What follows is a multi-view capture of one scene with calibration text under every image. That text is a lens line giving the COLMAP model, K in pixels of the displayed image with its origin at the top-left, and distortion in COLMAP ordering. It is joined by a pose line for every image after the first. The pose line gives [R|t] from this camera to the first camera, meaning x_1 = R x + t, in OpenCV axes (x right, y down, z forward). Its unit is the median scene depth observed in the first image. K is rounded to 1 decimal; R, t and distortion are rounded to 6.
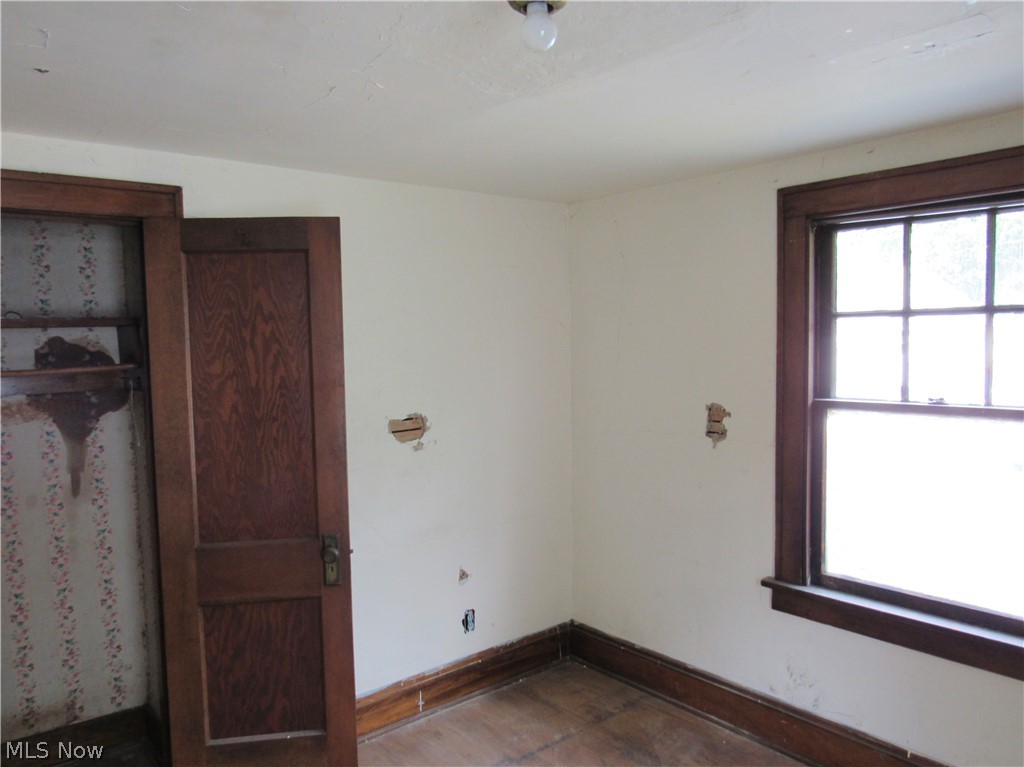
lens RADIAL K [[756.9, 0, 510.5], [0, 756.9, 394.1], [0, 0, 1]] dist [-0.001616, -0.000849]
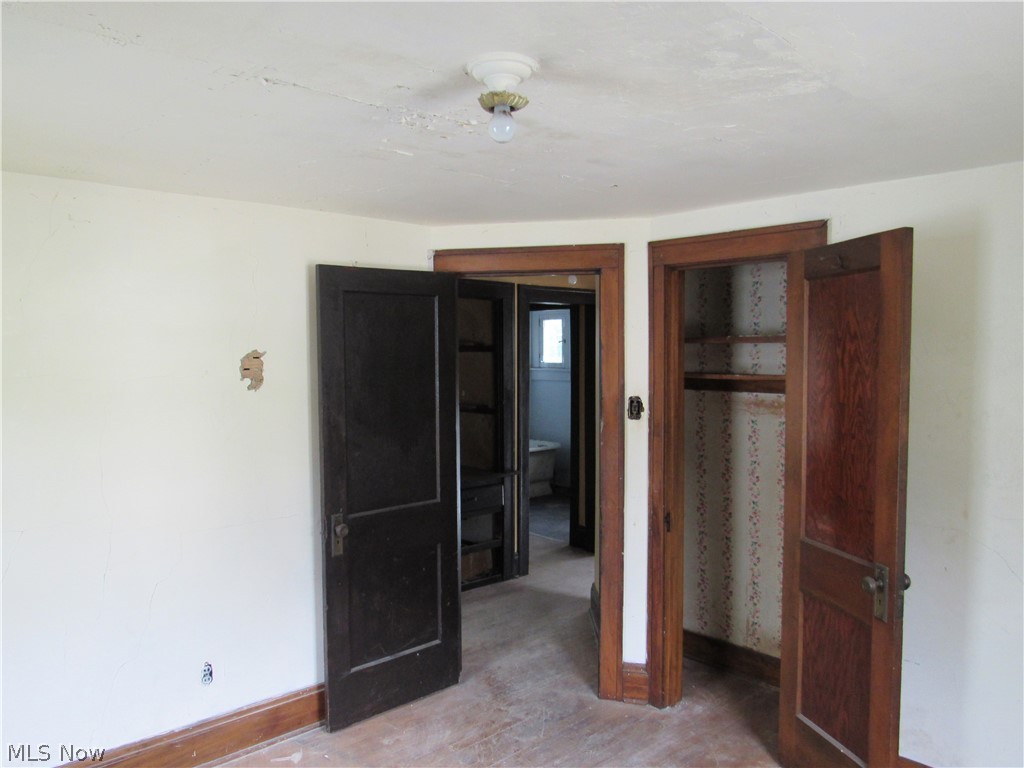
lens RADIAL K [[756.9, 0, 510.5], [0, 756.9, 394.6], [0, 0, 1]] dist [-0.001616, -0.000849]
pose [[0.082978, 0.079519, -0.993374, 0.657892], [-0.074923, 0.994488, 0.073350, -0.062963], [0.993731, 0.068340, 0.088479, 0.453320]]
